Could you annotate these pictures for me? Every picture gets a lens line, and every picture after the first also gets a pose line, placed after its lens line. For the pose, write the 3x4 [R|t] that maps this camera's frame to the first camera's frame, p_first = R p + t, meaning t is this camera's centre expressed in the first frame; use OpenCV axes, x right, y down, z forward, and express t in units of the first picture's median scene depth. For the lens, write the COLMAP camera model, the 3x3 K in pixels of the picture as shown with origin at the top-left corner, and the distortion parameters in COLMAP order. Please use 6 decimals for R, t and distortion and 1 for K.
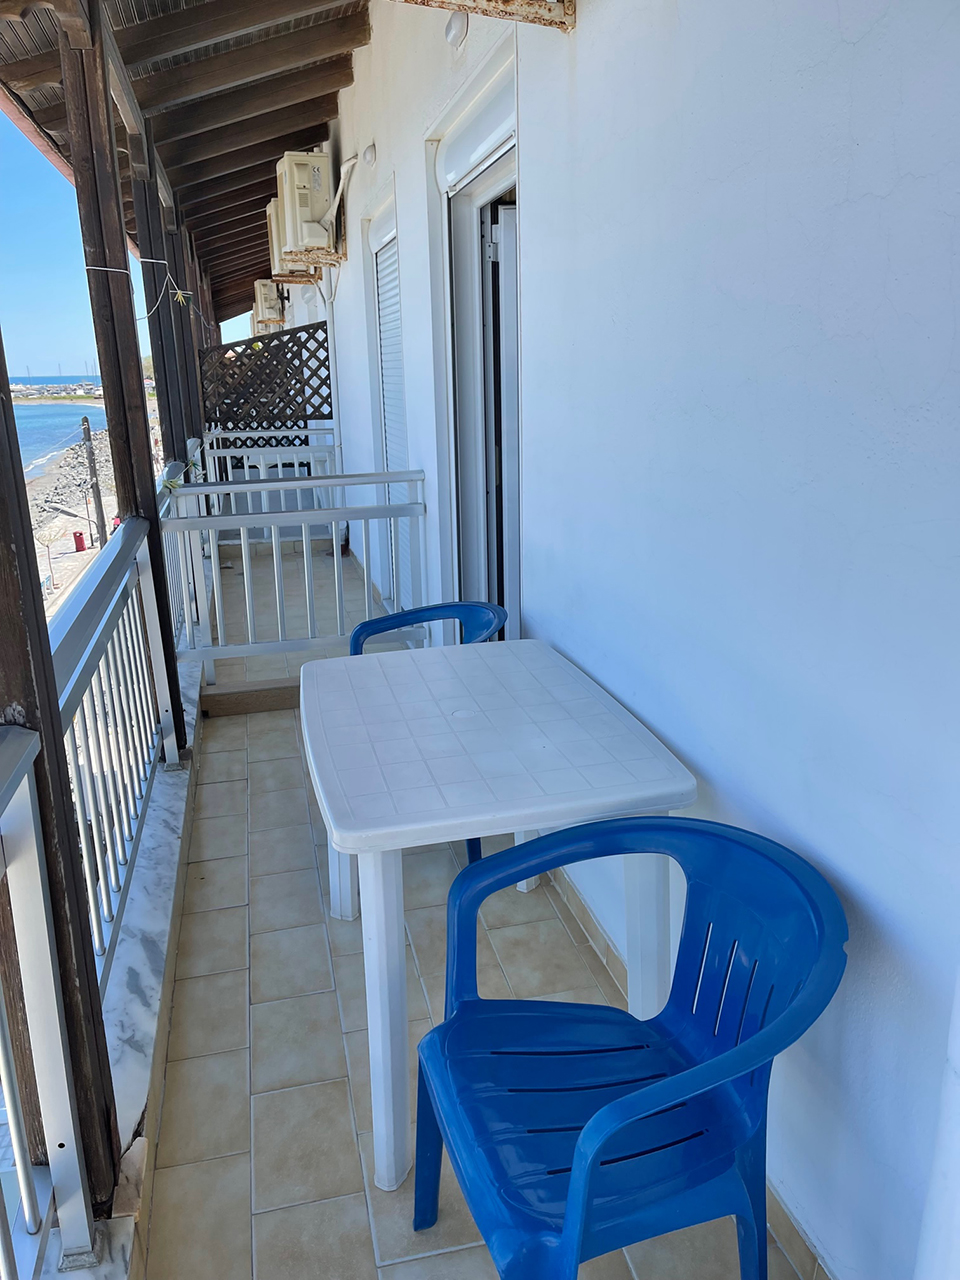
lens RADIAL K [[966.3, 0, 472.0], [0, 966.3, 630.4], [0, 0, 1]] dist [0.069296, -0.088222]
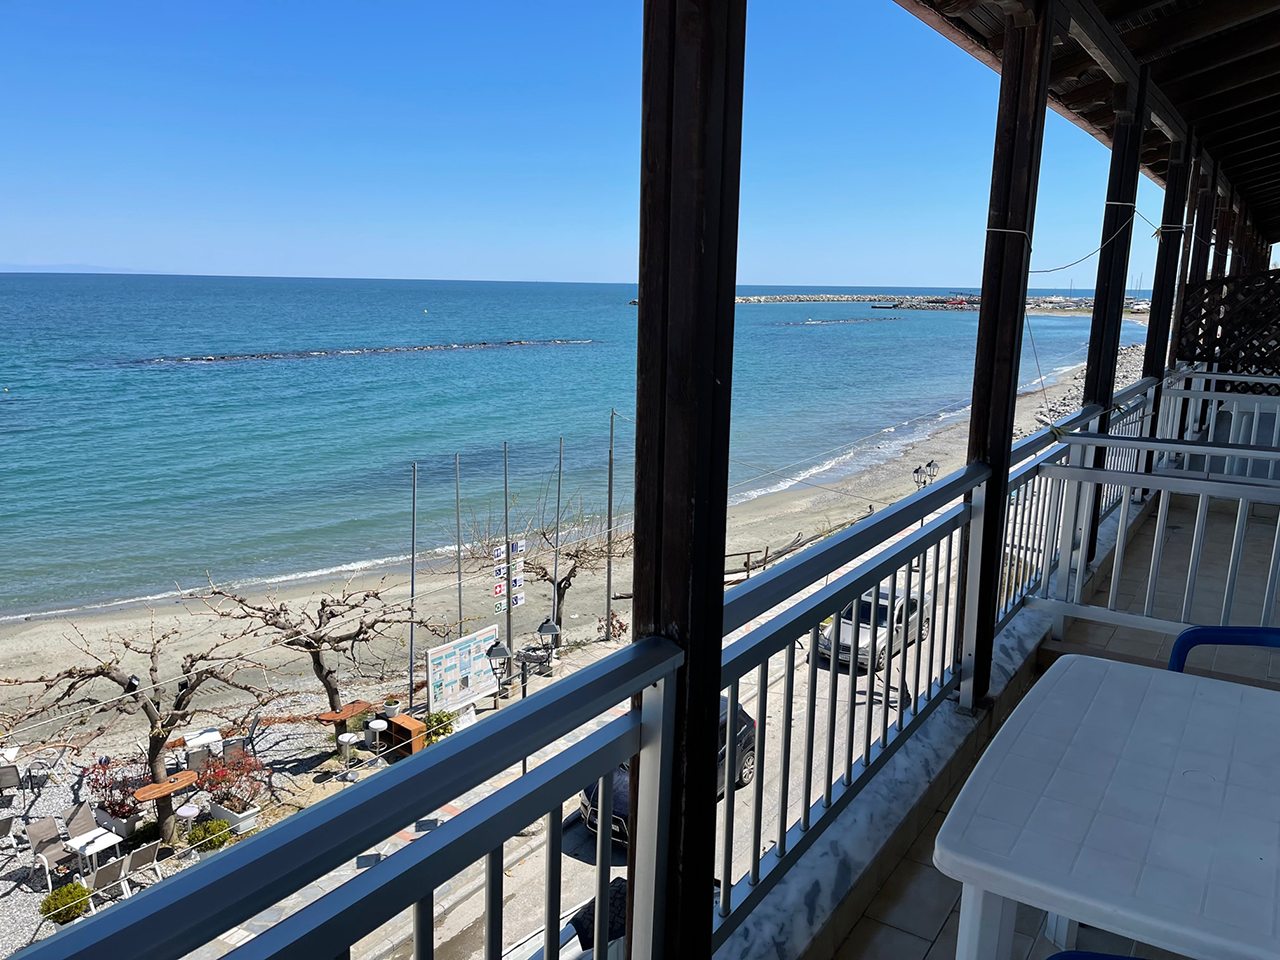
lens RADIAL K [[966.3, 0, 672.2], [0, 966.3, 465.1], [0, 0, 1]] dist [0.069296, -0.088222]
pose [[0.682962, 0.179744, -0.707994, 0.170603], [-0.228812, 0.973114, 0.026330, -0.071116], [0.693692, 0.144016, 0.705727, 0.051820]]
